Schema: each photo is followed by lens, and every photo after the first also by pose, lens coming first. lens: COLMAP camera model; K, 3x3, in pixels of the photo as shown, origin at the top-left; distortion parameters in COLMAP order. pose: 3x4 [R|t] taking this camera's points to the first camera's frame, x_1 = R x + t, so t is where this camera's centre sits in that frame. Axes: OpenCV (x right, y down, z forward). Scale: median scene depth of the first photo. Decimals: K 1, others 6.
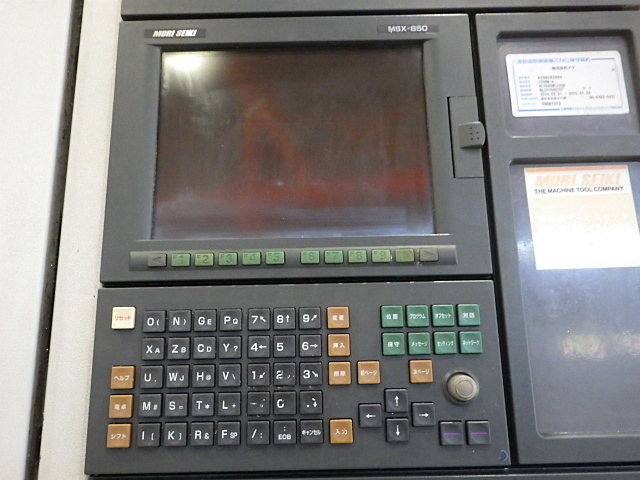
lens RADIAL K [[530.3, 0, 322.8], [0, 530.3, 241.7], [0, 0, 1]] dist [-0.010647, 0.008415]
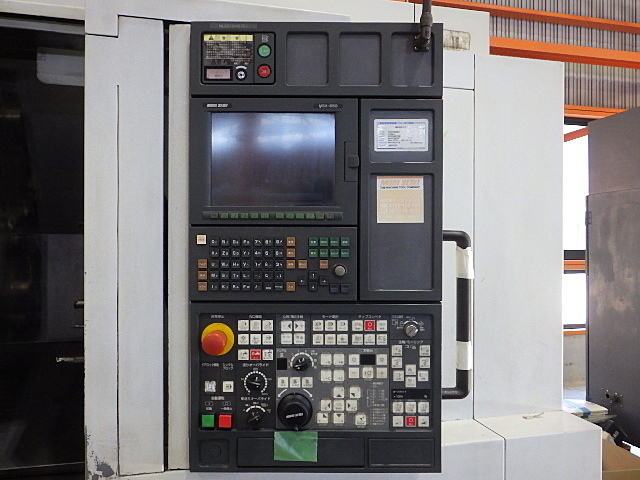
lens RADIAL K [[530.3, 0, 315.8], [0, 530.3, 244.3], [0, 0, 1]] dist [-0.010647, 0.008415]
pose [[0.999662, 0.022941, 0.012239, 0.113741], [-0.025193, 0.971024, 0.237652, -0.424333], [-0.006432, -0.237880, 0.971273, -1.354650]]
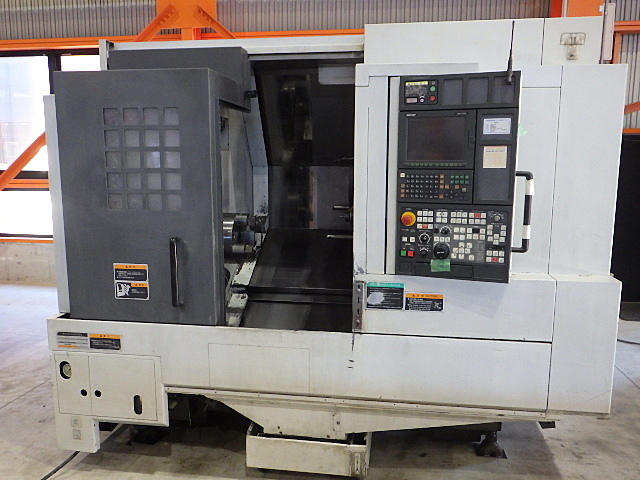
lens RADIAL K [[530.3, 0, 315.9], [0, 530.3, 243.2], [0, 0, 1]] dist [-0.010647, 0.008415]
pose [[0.928523, 0.077634, -0.363069, 0.851076], [0.067695, 0.926103, 0.371149, -1.322502], [0.365053, -0.369198, 0.854652, -4.343886]]
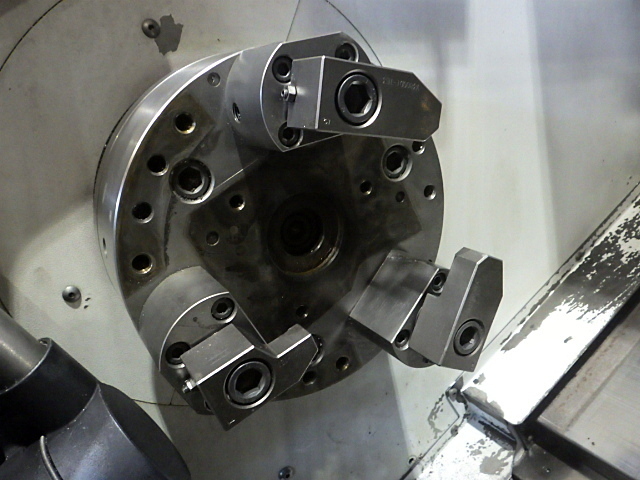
lens RADIAL K [[530.3, 0, 320.4], [0, 530.3, 241.3], [0, 0, 1]] dist [-0.010647, 0.008415]
pose [[0.297495, 0.291564, -0.909113, -1.759386], [0.272515, 0.886679, 0.373546, 0.816105], [0.915004, -0.358875, 0.184327, 1.198122]]
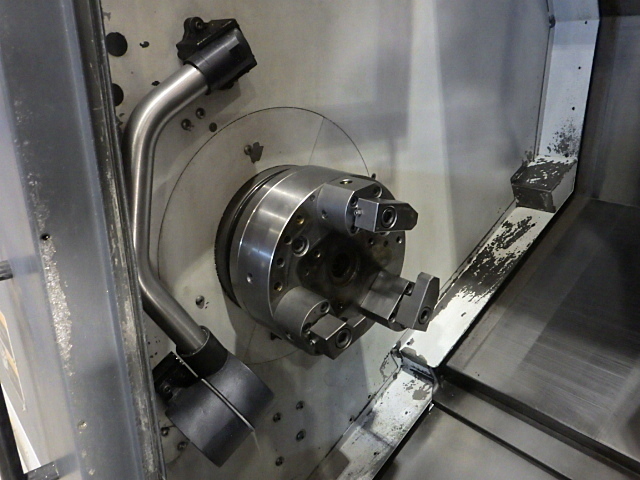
lens RADIAL K [[530.3, 0, 317.6], [0, 530.3, 241.1], [0, 0, 1]] dist [-0.010647, 0.008415]
pose [[0.465398, 0.311863, -0.828339, -1.123064], [0.208576, 0.870870, 0.445063, 0.188746], [0.860175, -0.379903, 0.340254, 0.641422]]
